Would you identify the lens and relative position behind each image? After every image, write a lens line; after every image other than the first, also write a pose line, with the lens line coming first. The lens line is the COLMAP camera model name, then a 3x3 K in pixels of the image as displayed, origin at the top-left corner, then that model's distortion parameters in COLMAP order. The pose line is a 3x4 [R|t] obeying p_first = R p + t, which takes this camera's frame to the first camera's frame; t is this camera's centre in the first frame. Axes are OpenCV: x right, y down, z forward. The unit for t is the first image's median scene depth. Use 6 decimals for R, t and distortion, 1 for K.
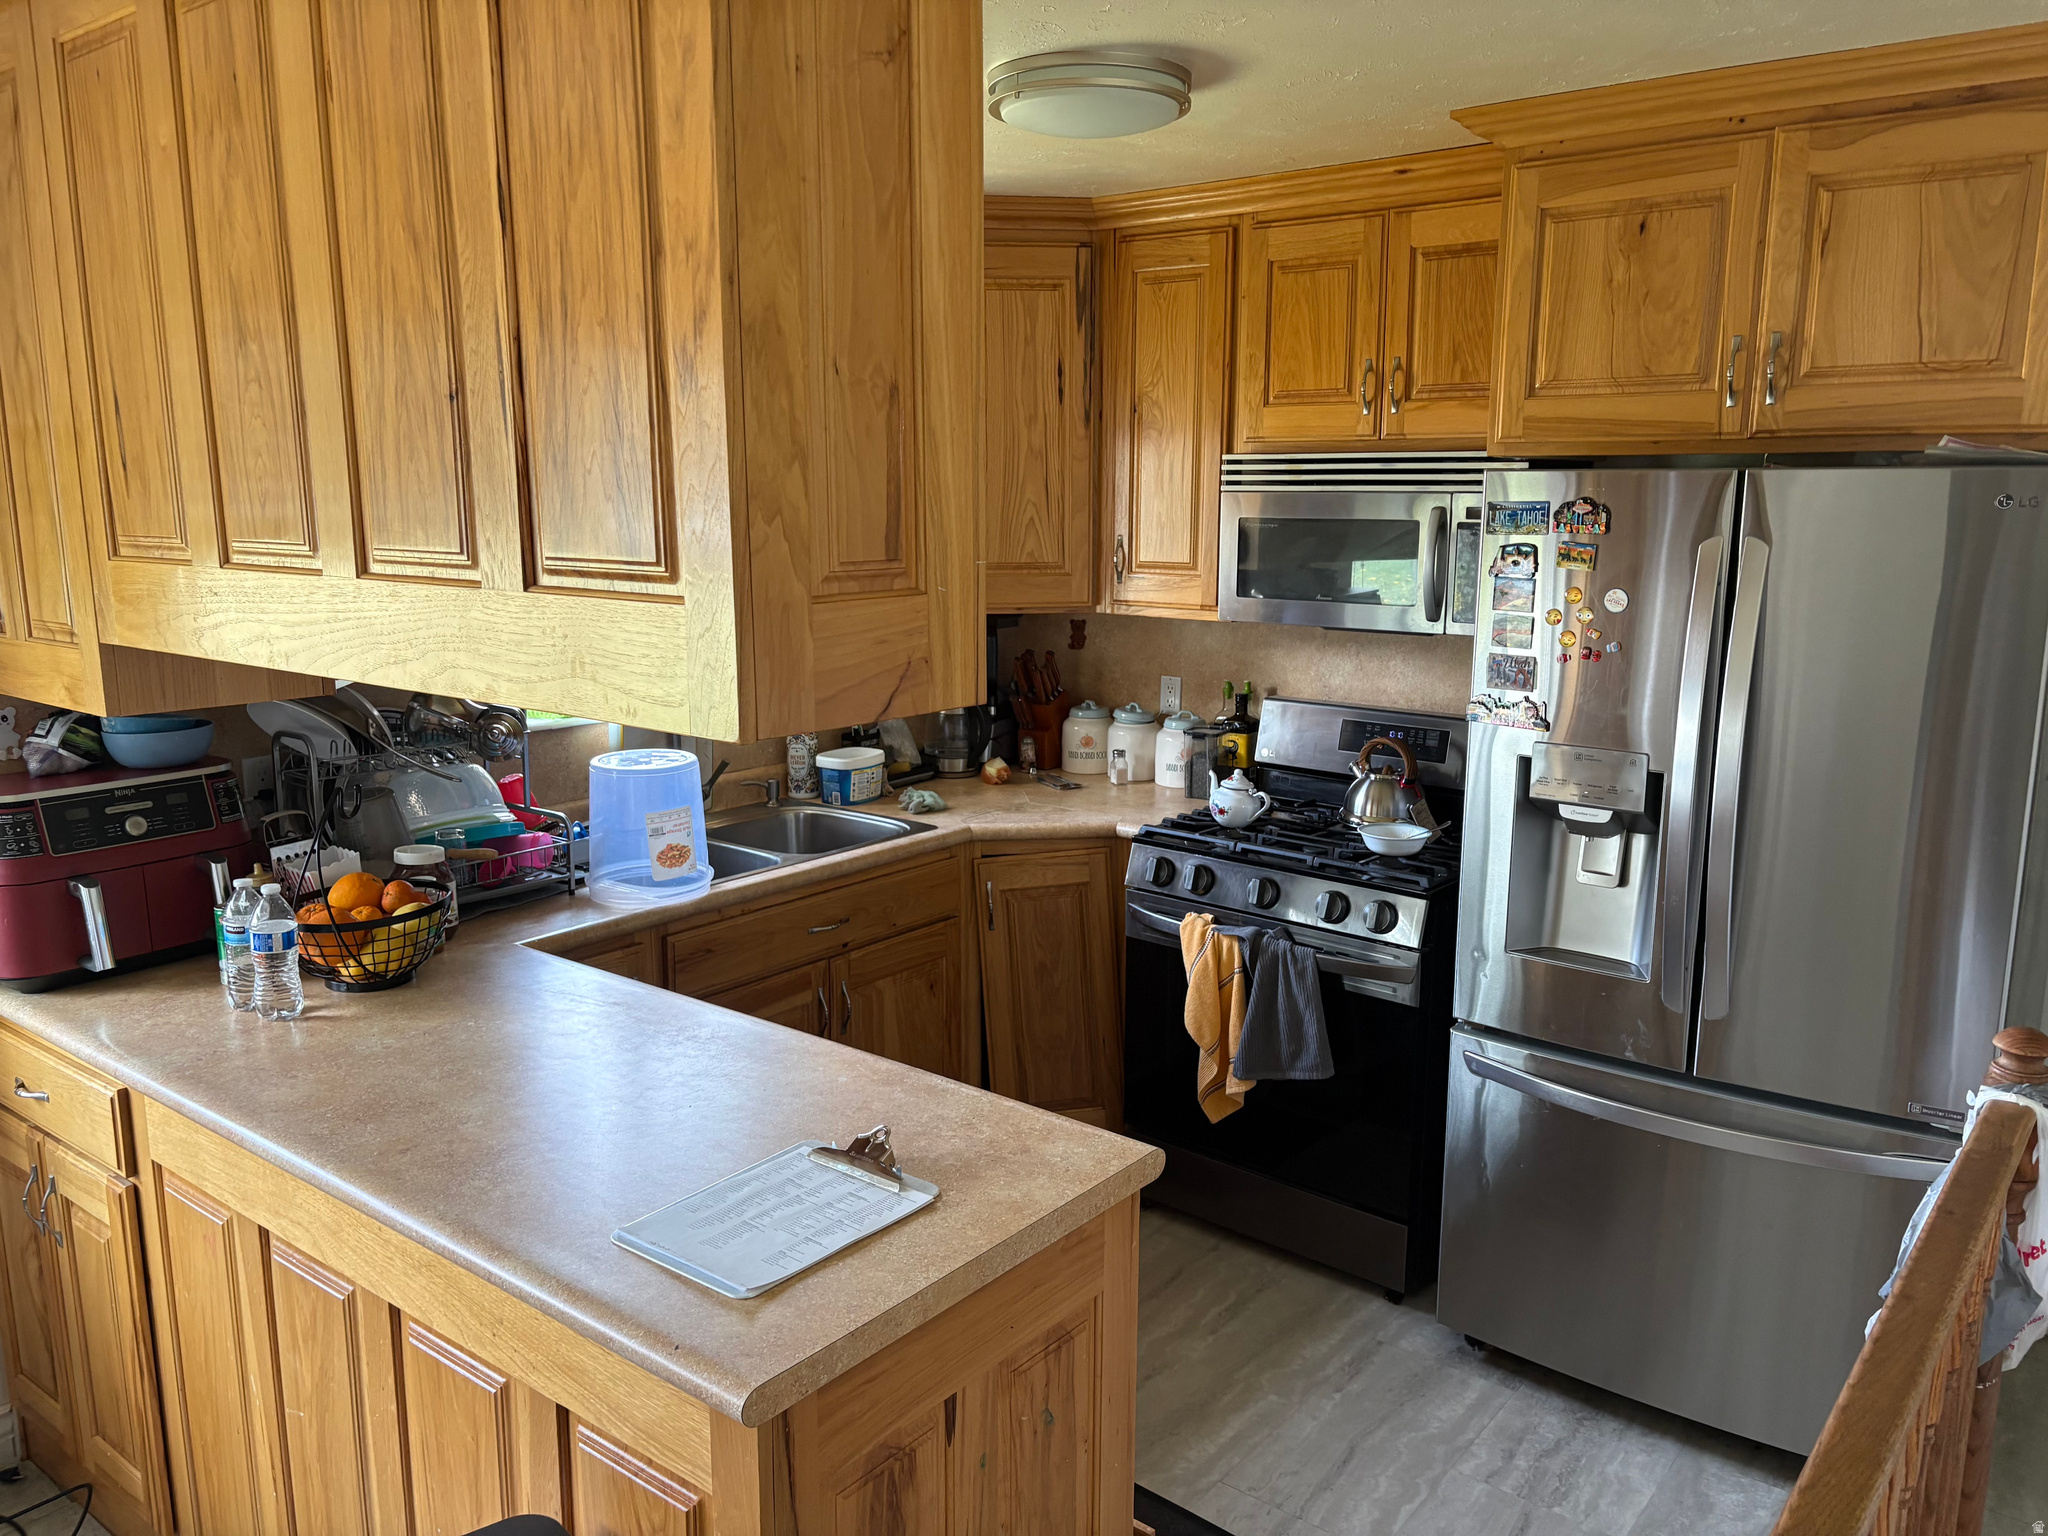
lens RADIAL K [[1550.7, 0, 1024.0], [0, 1550.7, 768.0], [0, 0, 1]] dist [0.028961, -0.000365]
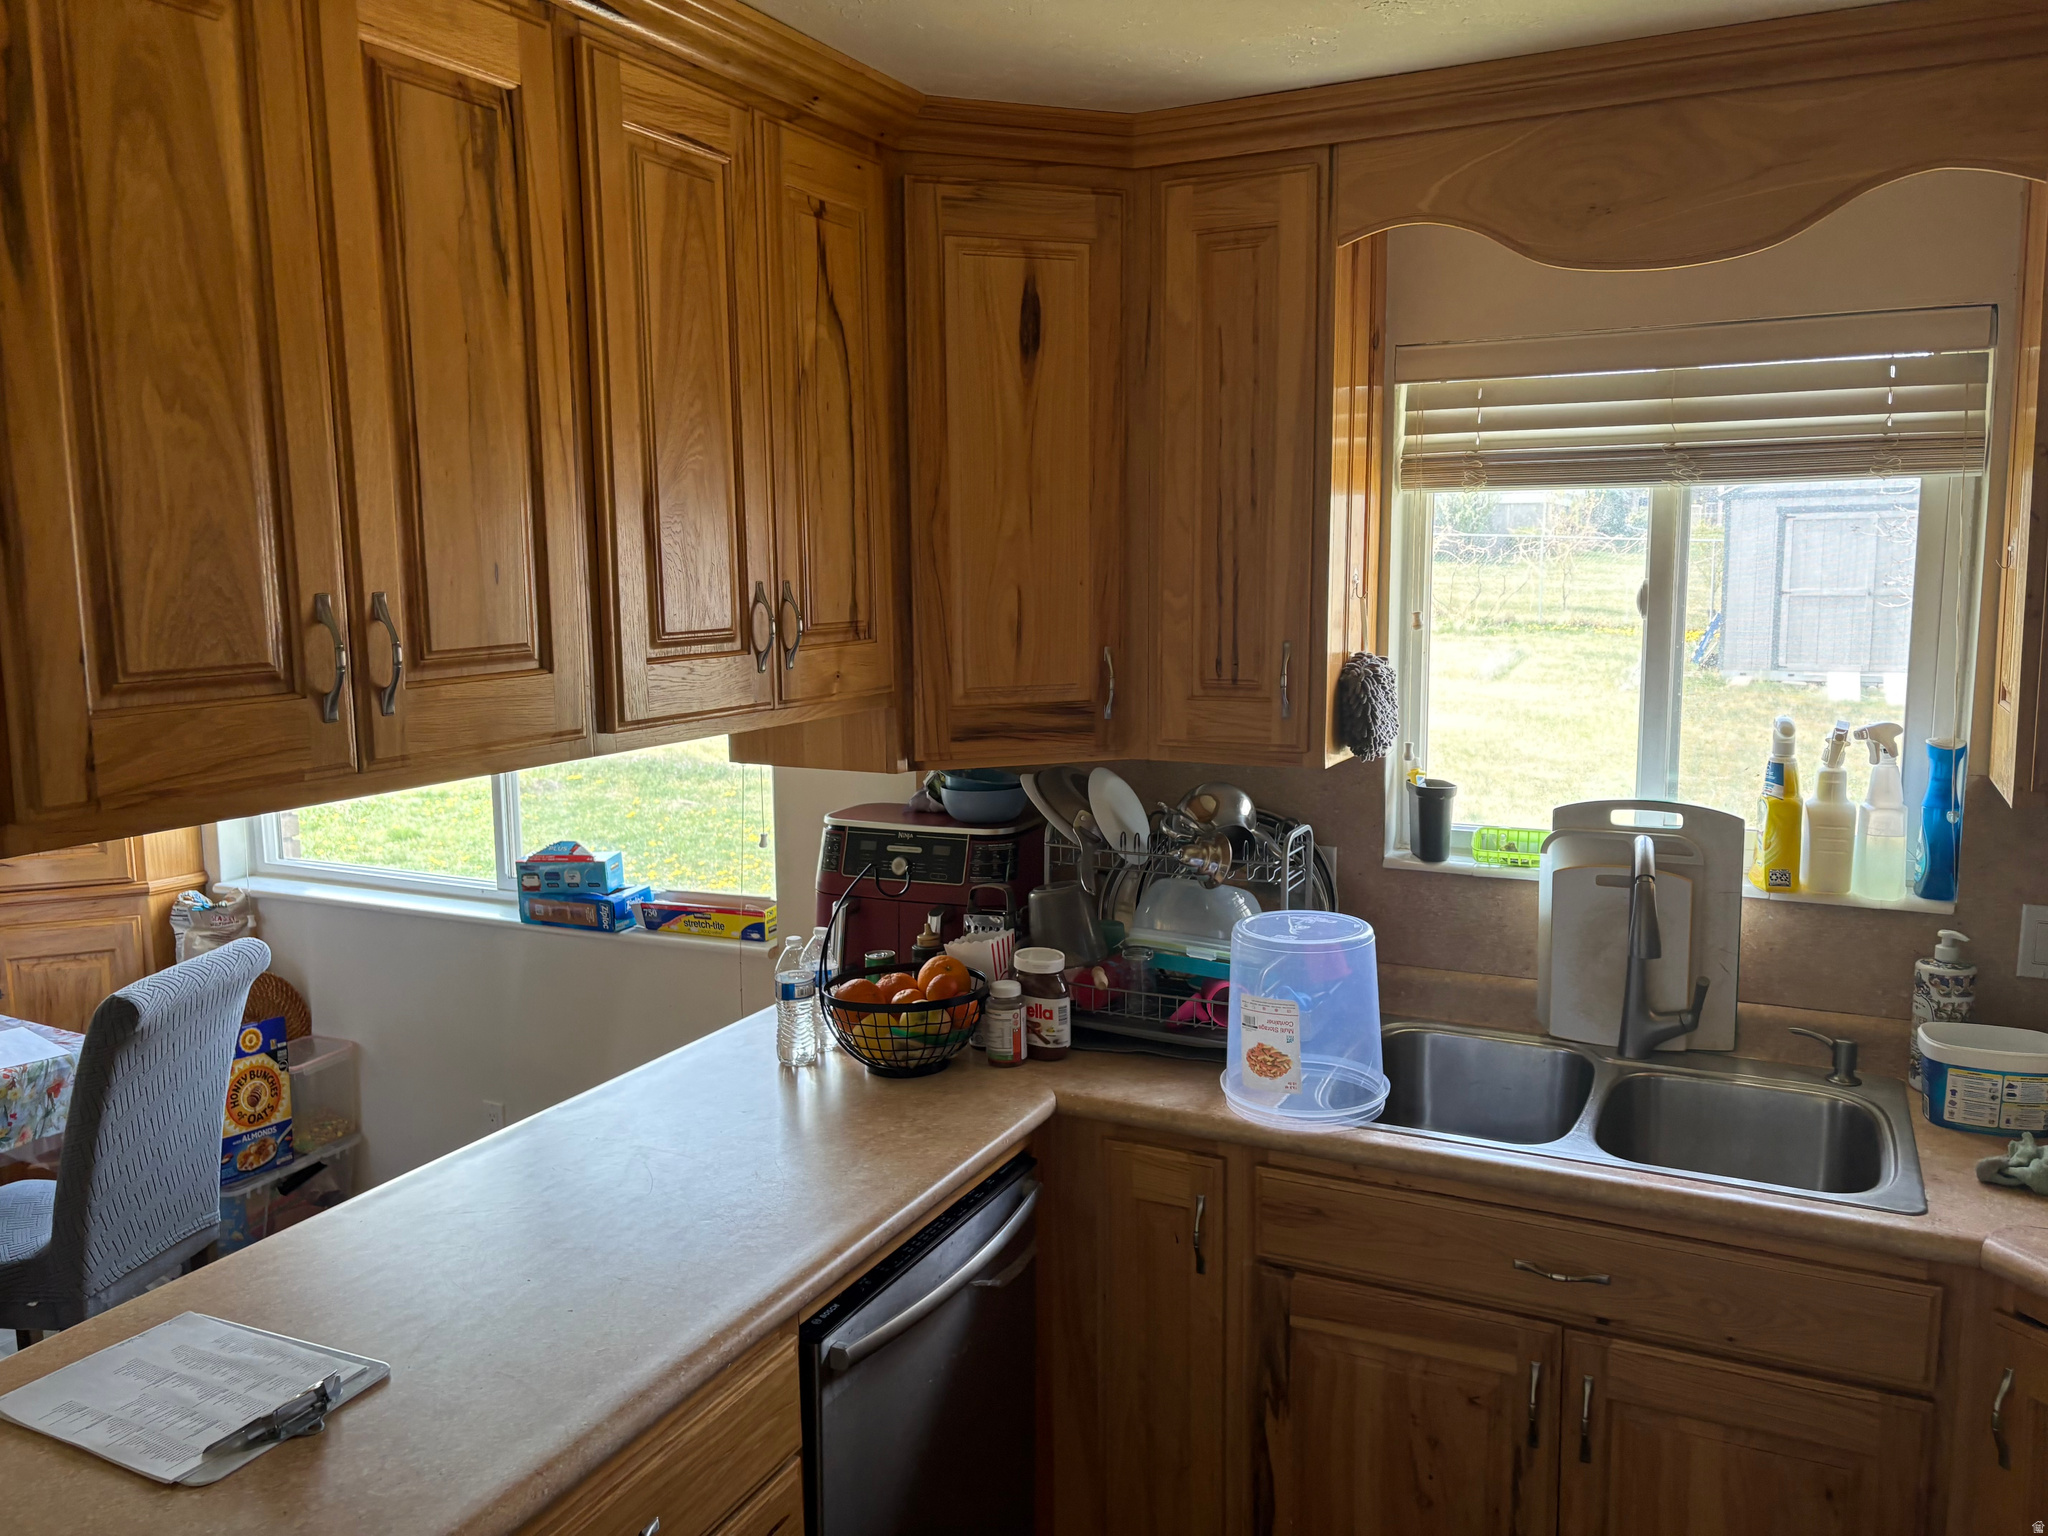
lens RADIAL K [[1550.7, 0, 1024.0], [0, 1550.7, 768.0], [0, 0, 1]] dist [0.028961, -0.000365]
pose [[0.215082, 0.131822, -0.967658, 0.464448], [-0.166941, 0.981227, 0.096564, -0.137776], [0.962222, 0.140773, 0.233051, 0.725874]]
